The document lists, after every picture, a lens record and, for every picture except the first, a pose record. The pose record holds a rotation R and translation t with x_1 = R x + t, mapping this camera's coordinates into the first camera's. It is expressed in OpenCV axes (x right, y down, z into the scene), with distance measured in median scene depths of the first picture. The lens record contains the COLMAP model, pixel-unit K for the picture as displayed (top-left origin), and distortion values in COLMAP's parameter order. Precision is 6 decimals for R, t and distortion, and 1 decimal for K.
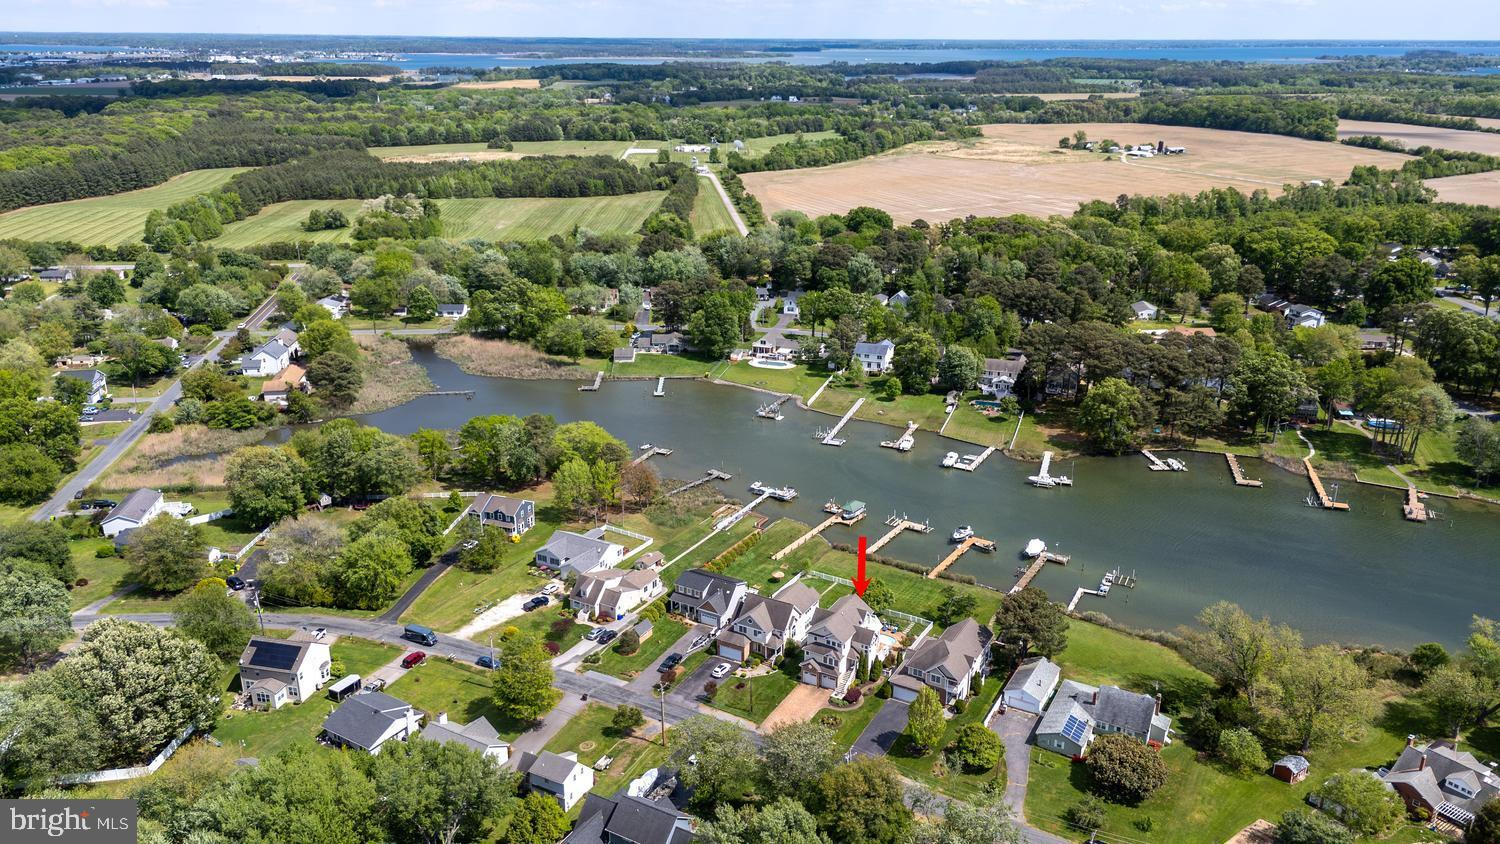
lens RADIAL K [[1105.7, 0, 748.1], [0, 1105.7, 411.5], [0, 0, 1]] dist [0.068998, -0.069545]
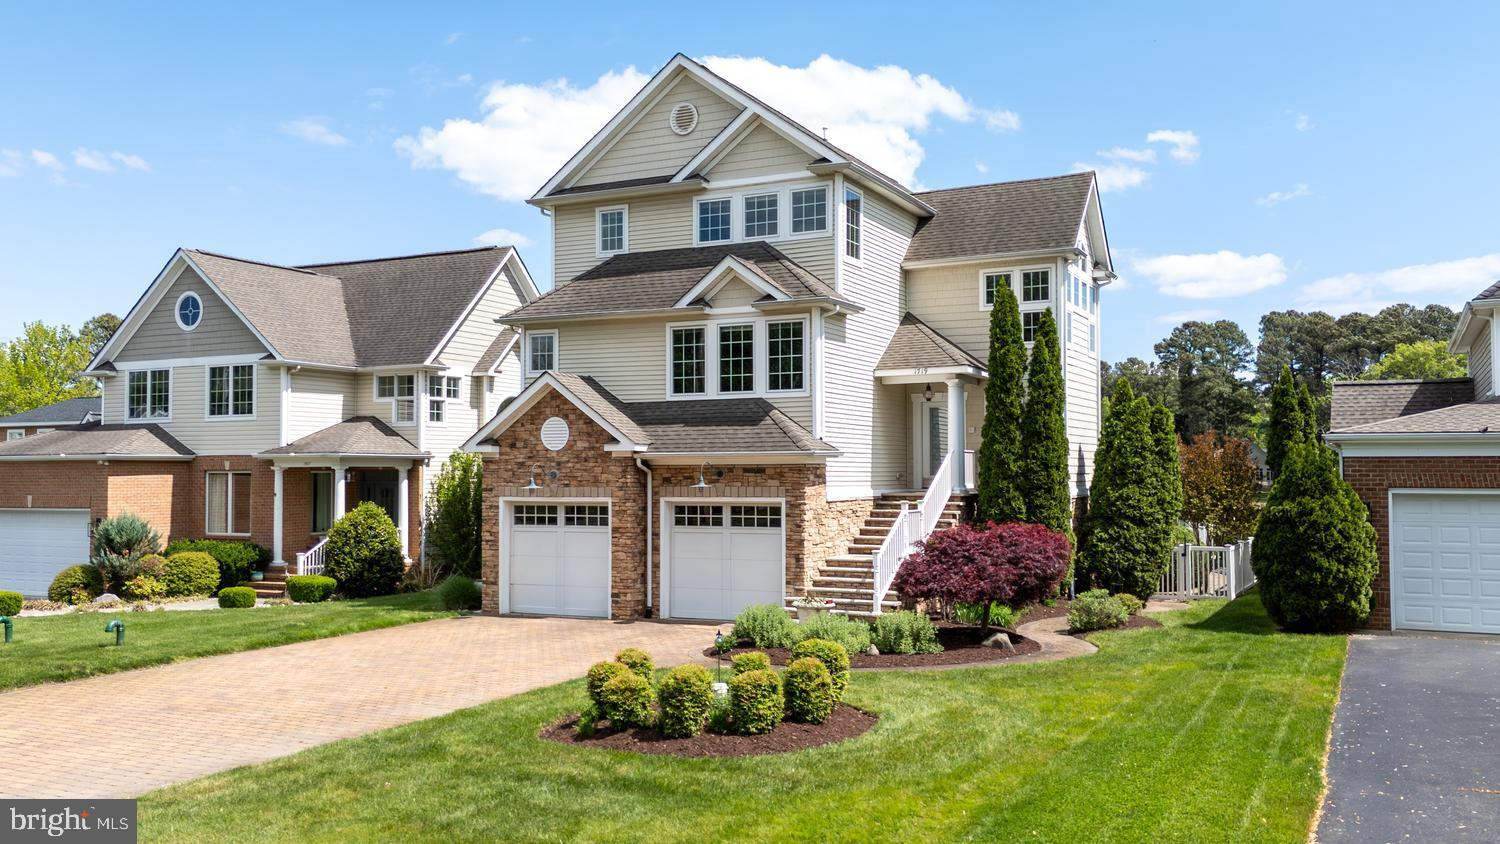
lens RADIAL K [[1252.5, 0, 750.0], [0, 1252.5, 422.0], [0, 0, 1]] dist [0.081214, -0.110965]
pose [[0.999000, -0.002461, 0.044651, 0.069544], [0.018301, 0.933537, -0.358013, 0.272122], [-0.040802, 0.358472, 0.932648, 0.876828]]
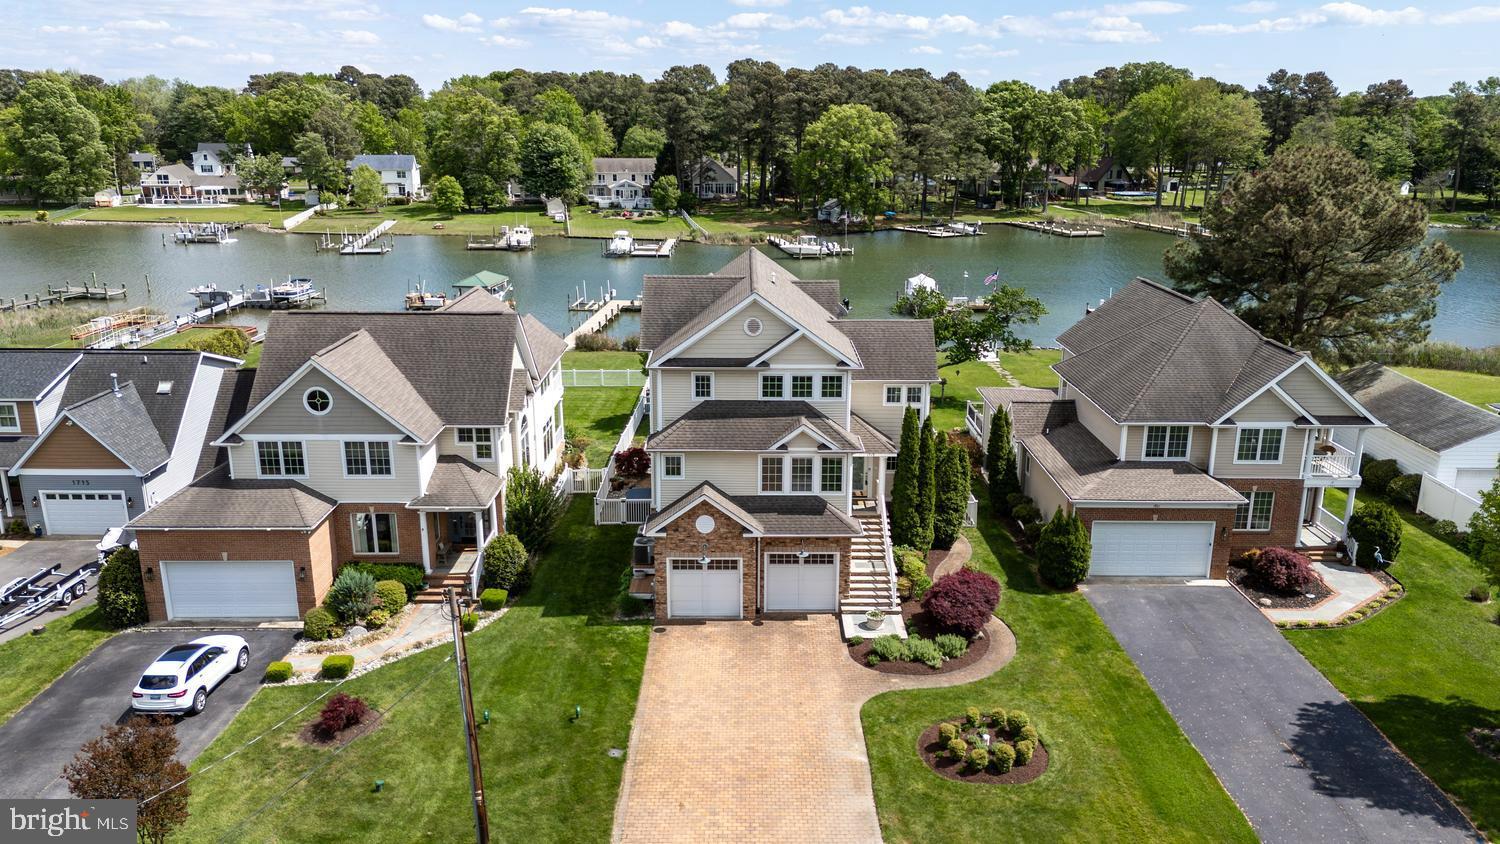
lens RADIAL K [[1108.1, 0, 749.8], [0, 1108.1, 411.5], [0, 0, 1]] dist [0.106126, -0.144487]
pose [[0.870114, -0.127682, 0.476024, -0.027359], [0.156985, 0.987353, -0.022117, 0.214440], [-0.467180, 0.093973, 0.879154, 0.817493]]
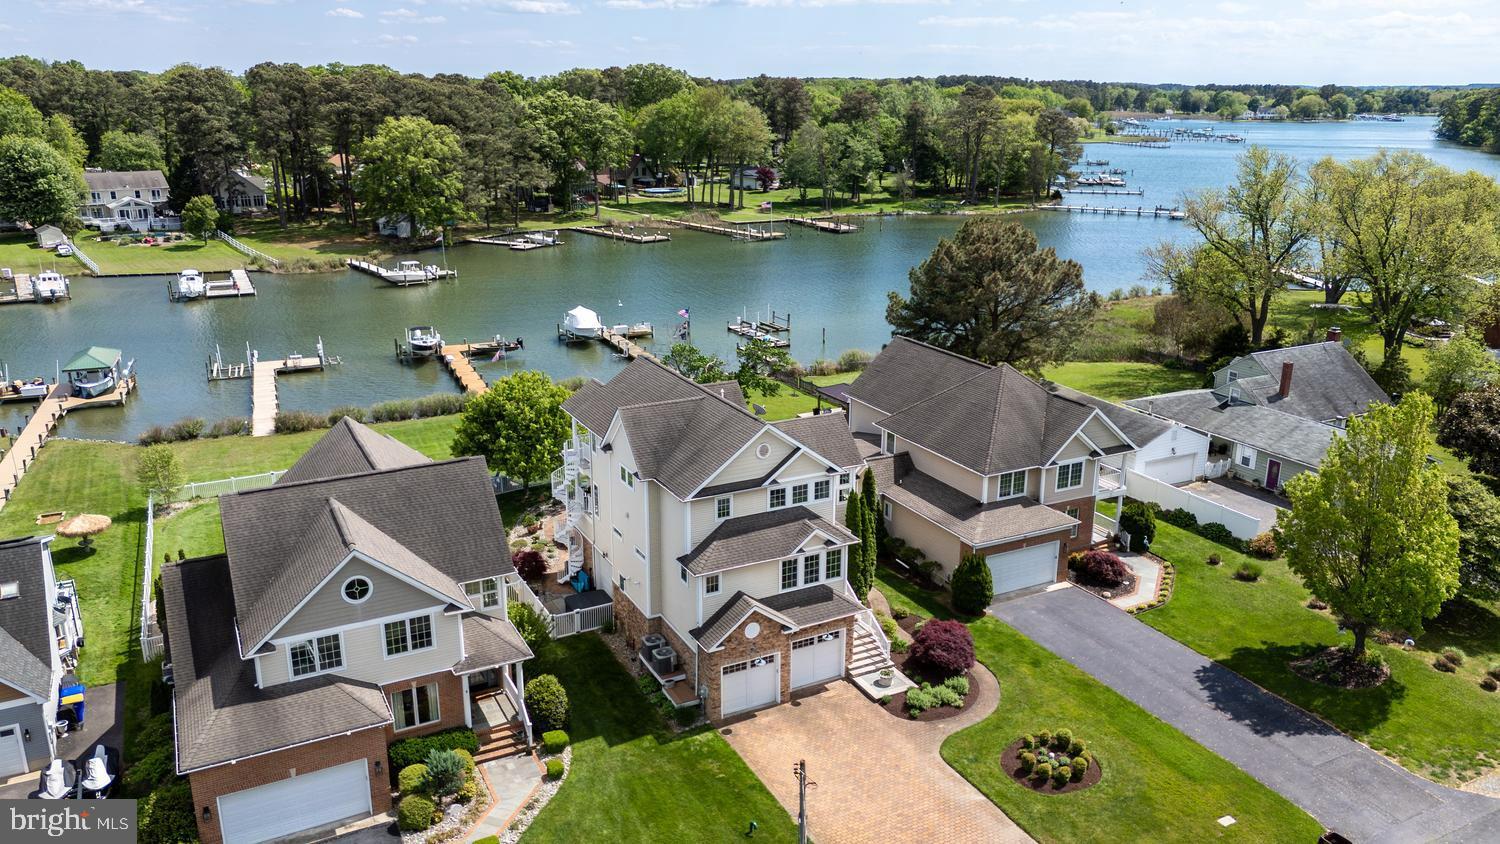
lens RADIAL K [[1108.1, 0, 749.8], [0, 1108.1, 411.5], [0, 0, 1]] dist [0.106126, -0.144487]
pose [[0.546823, -0.238494, 0.802562, -0.112121], [0.267181, 0.958159, 0.102690, 0.163703], [-0.793473, 0.158276, 0.587664, 0.856882]]
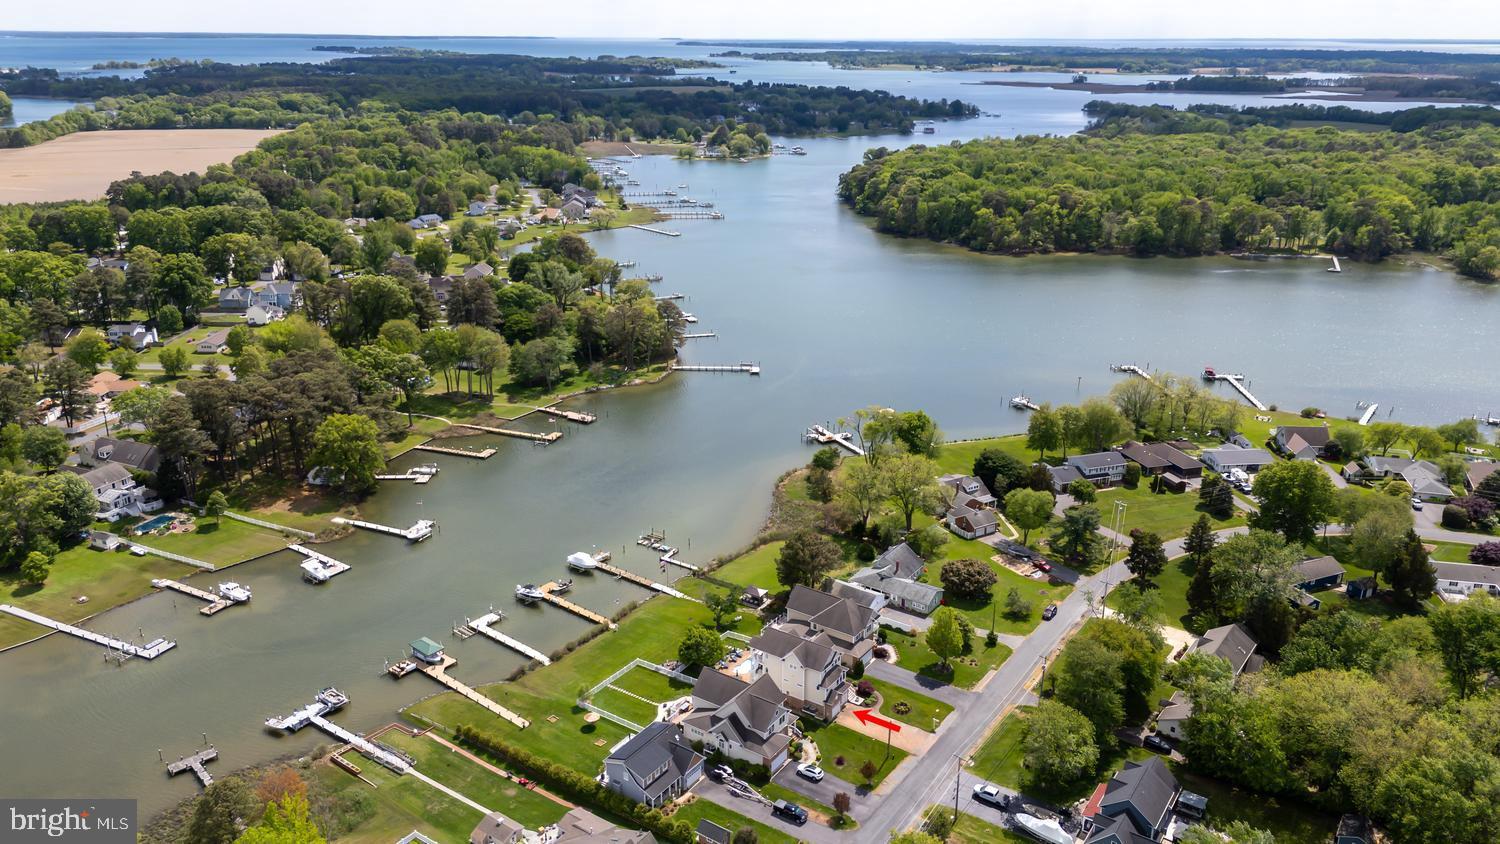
lens RADIAL K [[1105.7, 0, 748.1], [0, 1105.7, 411.5], [0, 0, 1]] dist [0.068998, -0.069545]
pose [[0.091848, -0.325882, 0.940938, -0.773536], [0.321159, 0.904131, 0.281785, -0.290279], [-0.942561, 0.276310, 0.187703, 0.817908]]
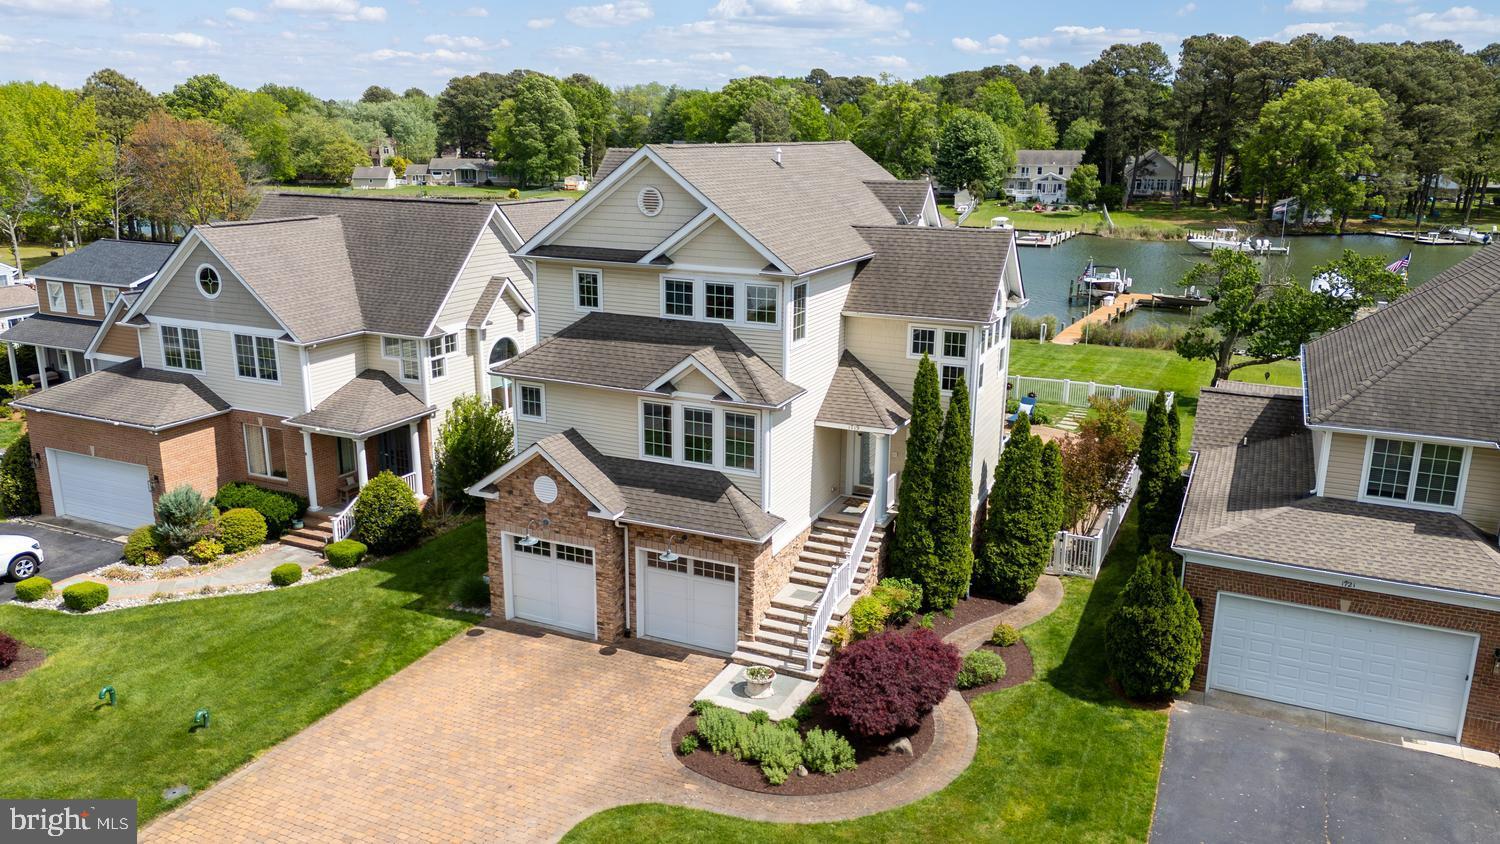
lens RADIAL K [[1105.7, 0, 748.1], [0, 1105.7, 411.5], [0, 0, 1]] dist [0.068998, -0.069545]
pose [[0.997097, -0.013258, 0.074981, 0.069924], [0.018953, 0.996946, -0.075760, 0.229595], [-0.073748, 0.076961, 0.994303, 0.861226]]
